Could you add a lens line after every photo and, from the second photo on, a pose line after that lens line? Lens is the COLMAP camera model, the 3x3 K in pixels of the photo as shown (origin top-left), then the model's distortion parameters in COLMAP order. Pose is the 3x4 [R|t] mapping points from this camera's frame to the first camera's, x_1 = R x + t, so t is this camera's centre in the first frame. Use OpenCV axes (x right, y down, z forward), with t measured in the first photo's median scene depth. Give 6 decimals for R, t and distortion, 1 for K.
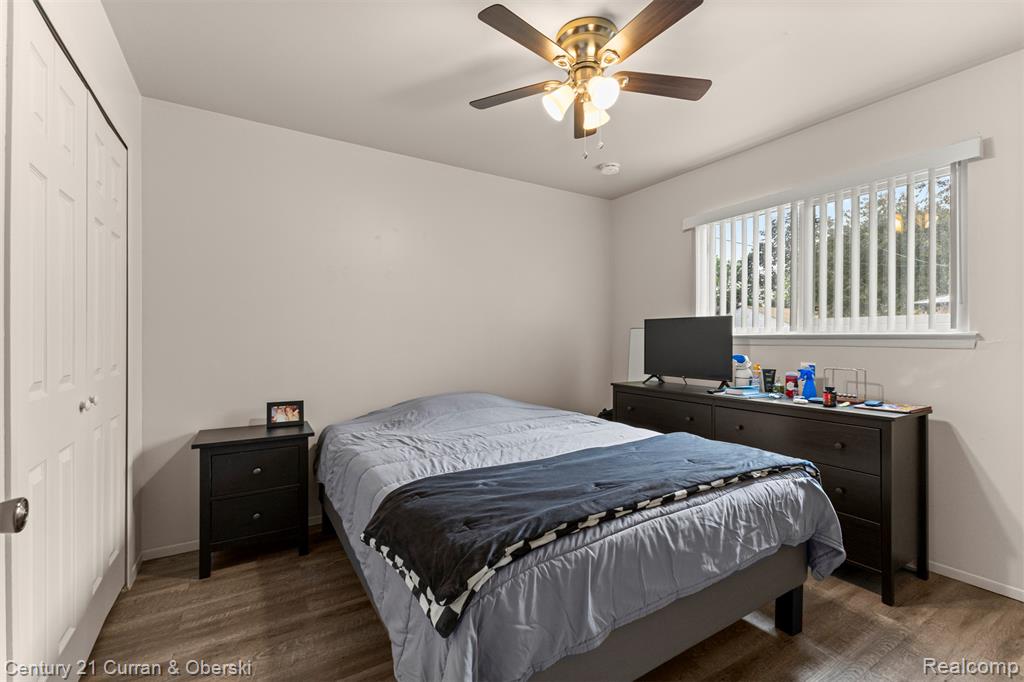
lens RADIAL K [[448.7, 0, 512.2], [0, 448.7, 341.4], [0, 0, 1]] dist [0.005111, 0.000107]
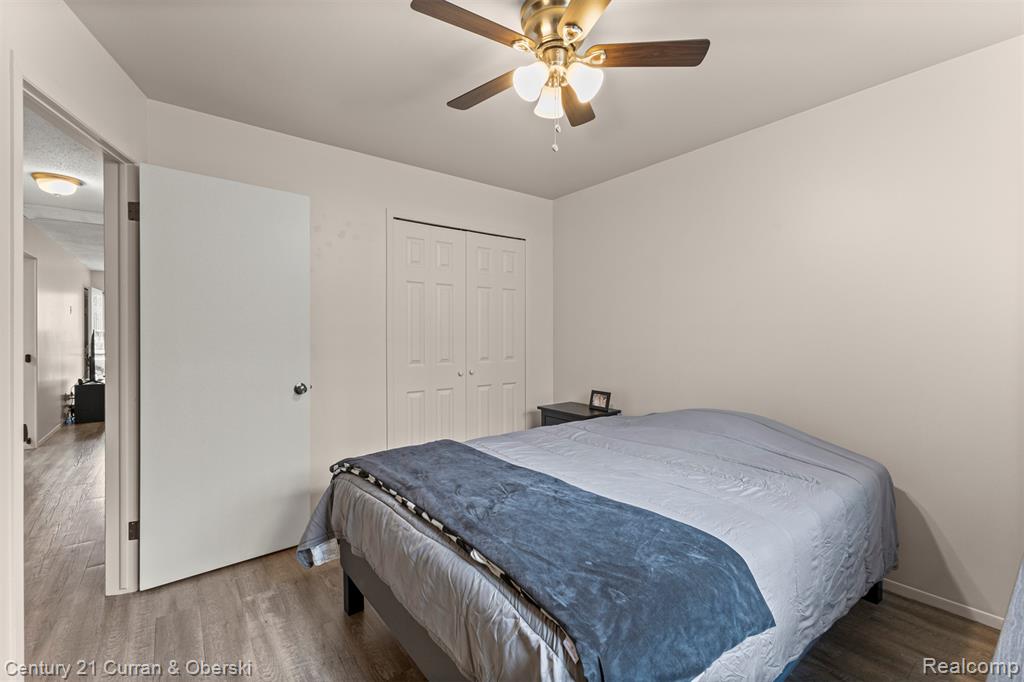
lens RADIAL K [[448.7, 0, 510.6], [0, 448.7, 336.8], [0, 0, 1]] dist [0.005111, 0.000107]
pose [[0.093595, 0.006977, -0.995586, 1.182200], [-0.000467, 0.999976, 0.006964, -0.050709], [0.995610, -0.000187, 0.093596, 0.934675]]
